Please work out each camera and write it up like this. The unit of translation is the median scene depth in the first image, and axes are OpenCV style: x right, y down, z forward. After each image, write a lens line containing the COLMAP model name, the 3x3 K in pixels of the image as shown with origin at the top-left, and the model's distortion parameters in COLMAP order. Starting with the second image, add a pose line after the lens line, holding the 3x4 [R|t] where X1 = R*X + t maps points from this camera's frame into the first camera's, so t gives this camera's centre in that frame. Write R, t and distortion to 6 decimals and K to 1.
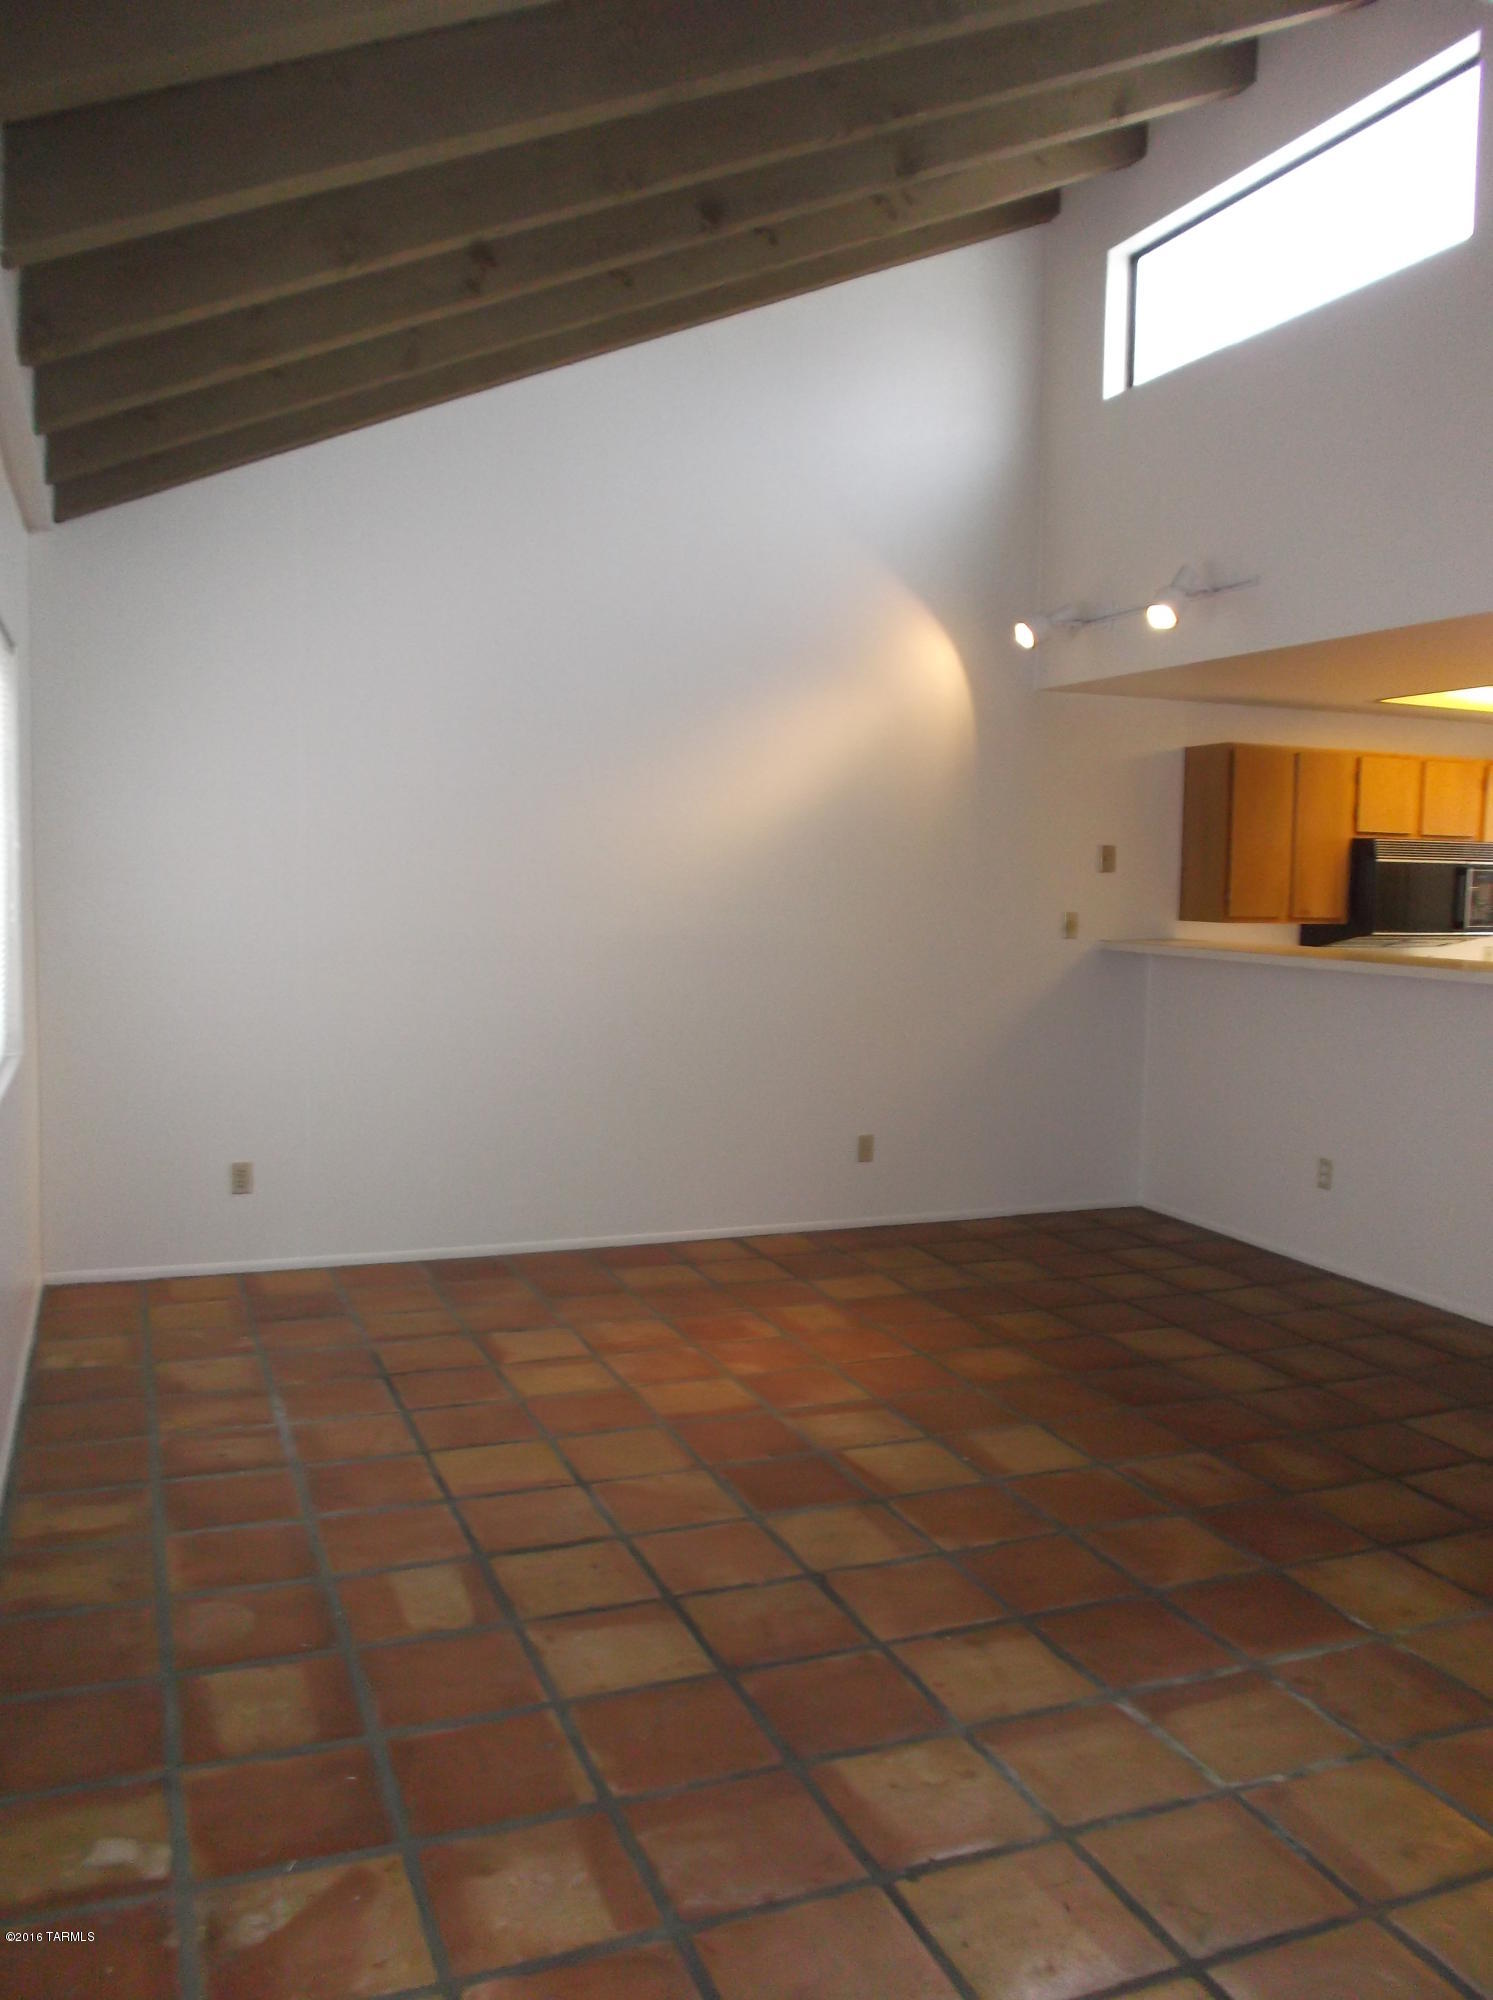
lens RADIAL K [[1545.3, 0, 746.5], [0, 1545.3, 1000.0], [0, 0, 1]] dist [-0.031642, 0.000183]
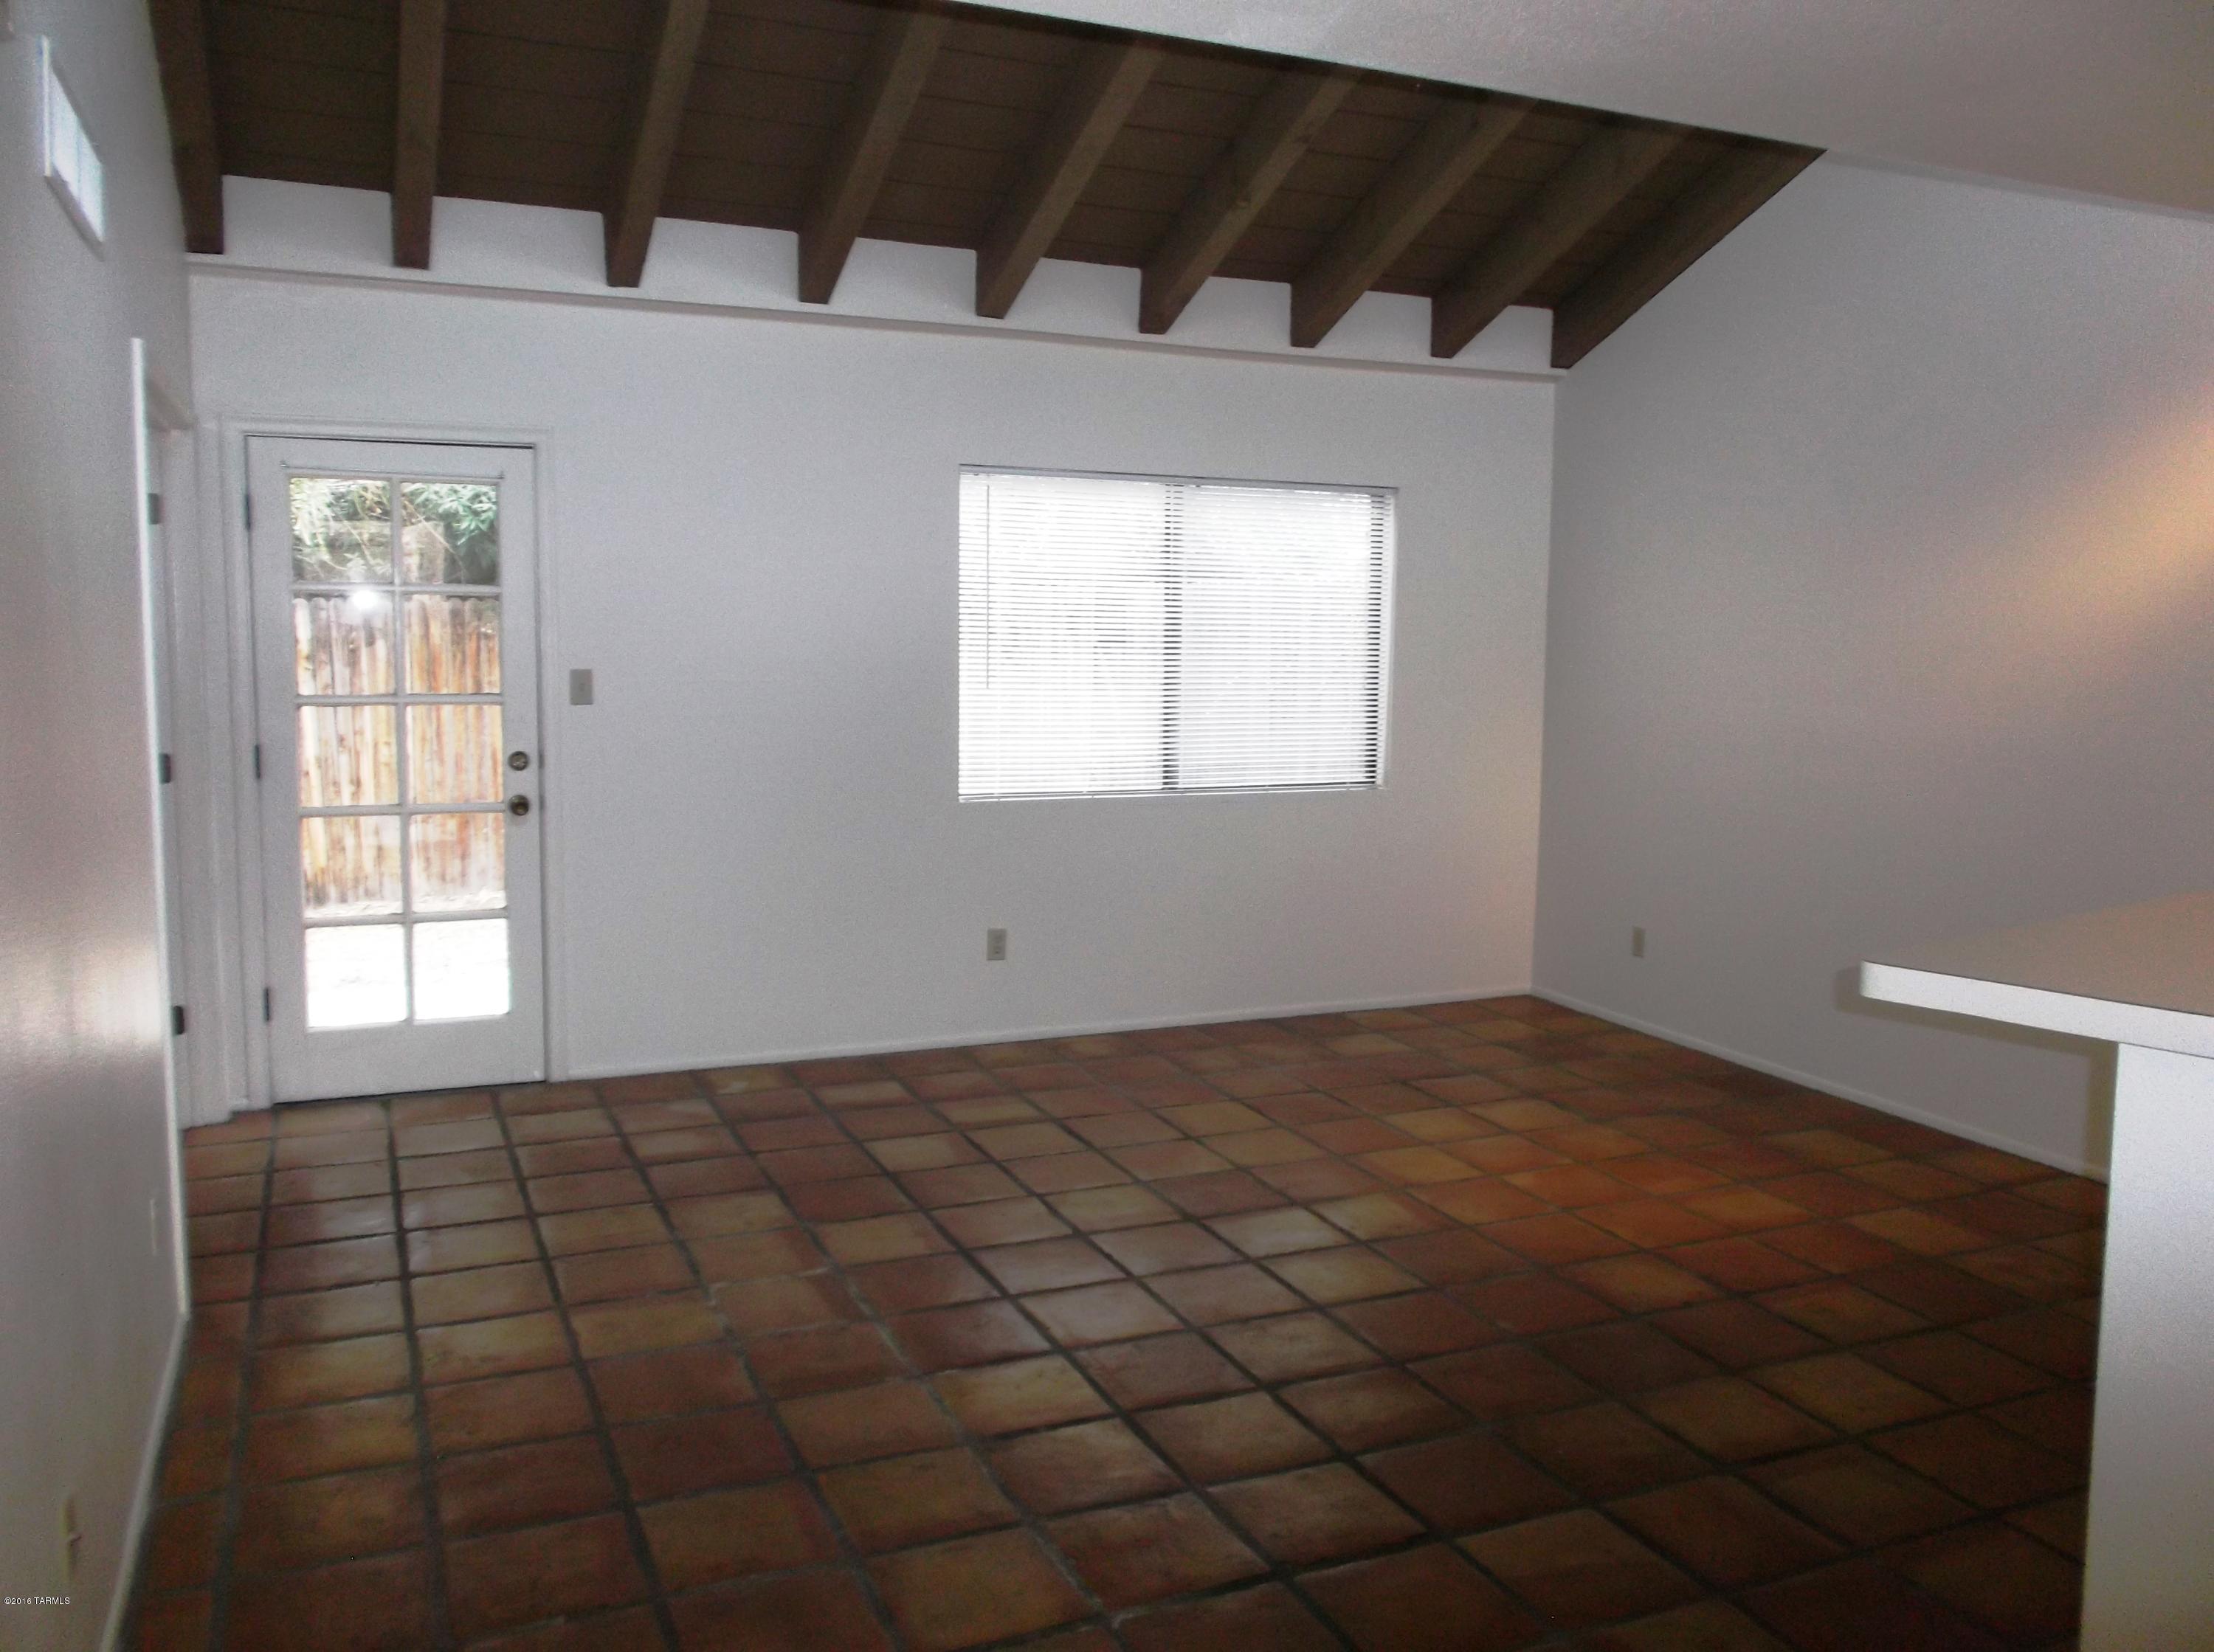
lens RADIAL K [[1745.2, 0, 1096.8], [0, 1745.2, 793.8], [0, 0, 1]] dist [-0.008464, 0.000730]
pose [[0.026321, 0.081925, -0.996291, 0.767543], [-0.093607, 0.992459, 0.079137, -0.040509], [0.995261, 0.091177, 0.033792, 0.510259]]
